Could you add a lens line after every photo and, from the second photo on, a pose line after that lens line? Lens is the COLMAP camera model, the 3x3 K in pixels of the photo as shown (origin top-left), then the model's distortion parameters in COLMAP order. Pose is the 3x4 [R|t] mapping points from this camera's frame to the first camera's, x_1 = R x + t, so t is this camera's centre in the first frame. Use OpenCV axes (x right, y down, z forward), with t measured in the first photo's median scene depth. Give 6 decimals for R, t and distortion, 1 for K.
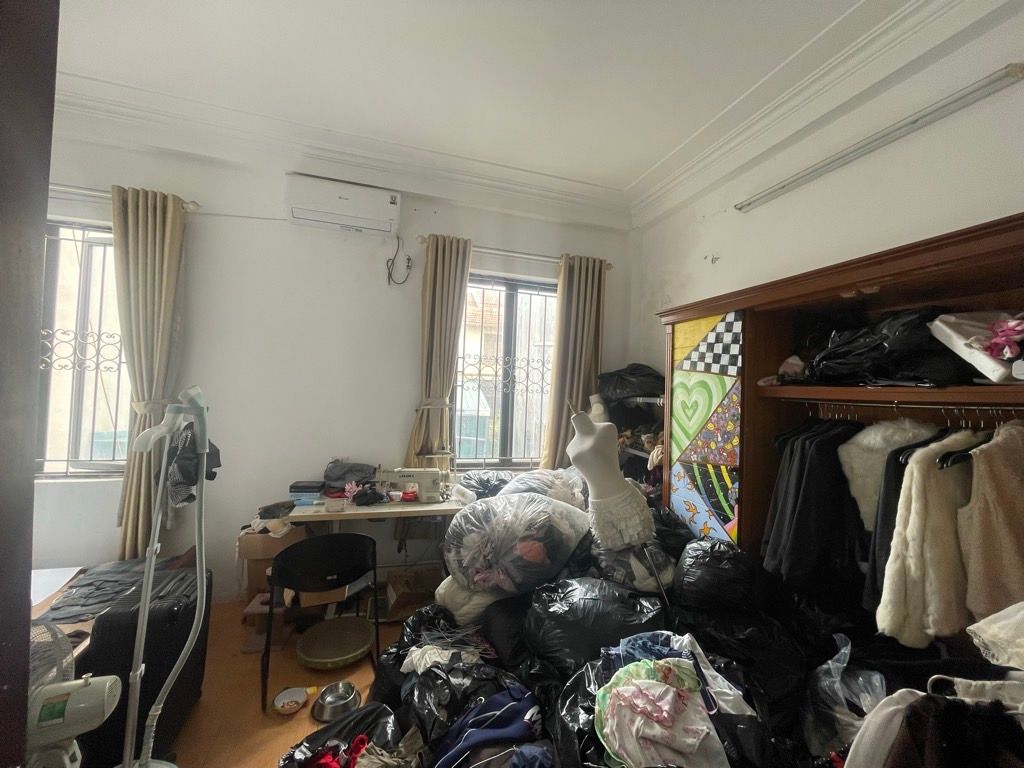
lens RADIAL K [[415.8, 0, 509.0], [0, 415.8, 385.9], [0, 0, 1]] dist [-0.000395, -0.000161]
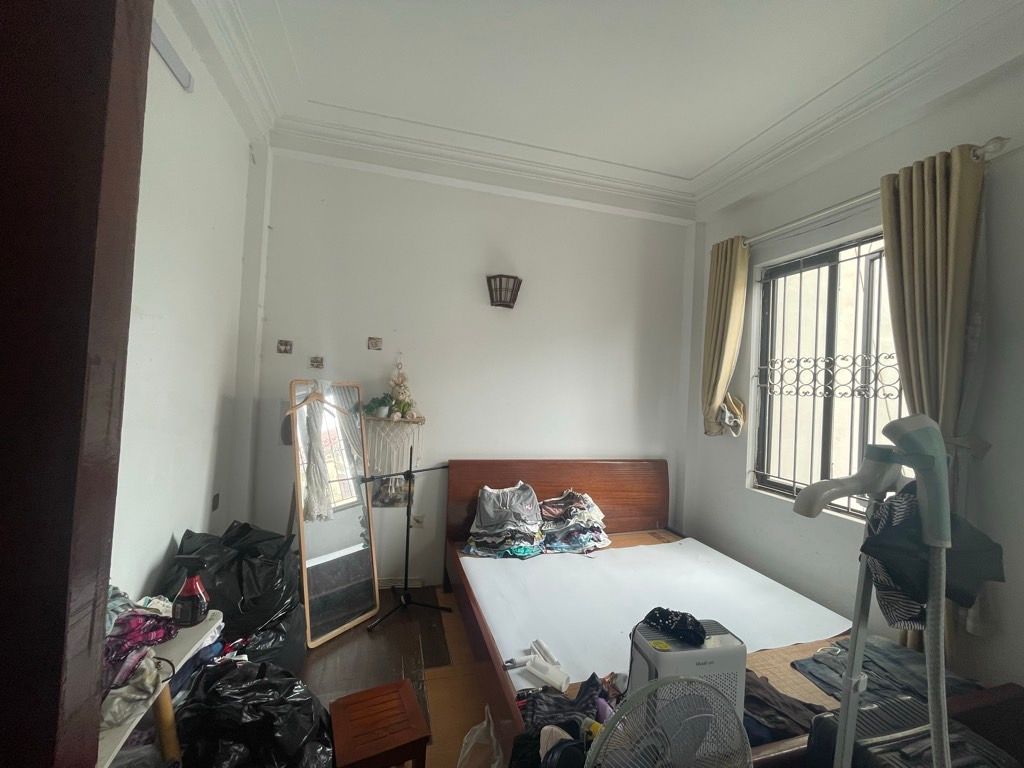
lens RADIAL K [[415.8, 0, 509.2], [0, 415.8, 380.8], [0, 0, 1]] dist [-0.000395, -0.000161]
pose [[-0.029659, -0.056962, -0.997936, -0.108639], [-0.029331, 0.997995, -0.056094, -0.001665], [0.999130, 0.027607, -0.031271, 0.277807]]
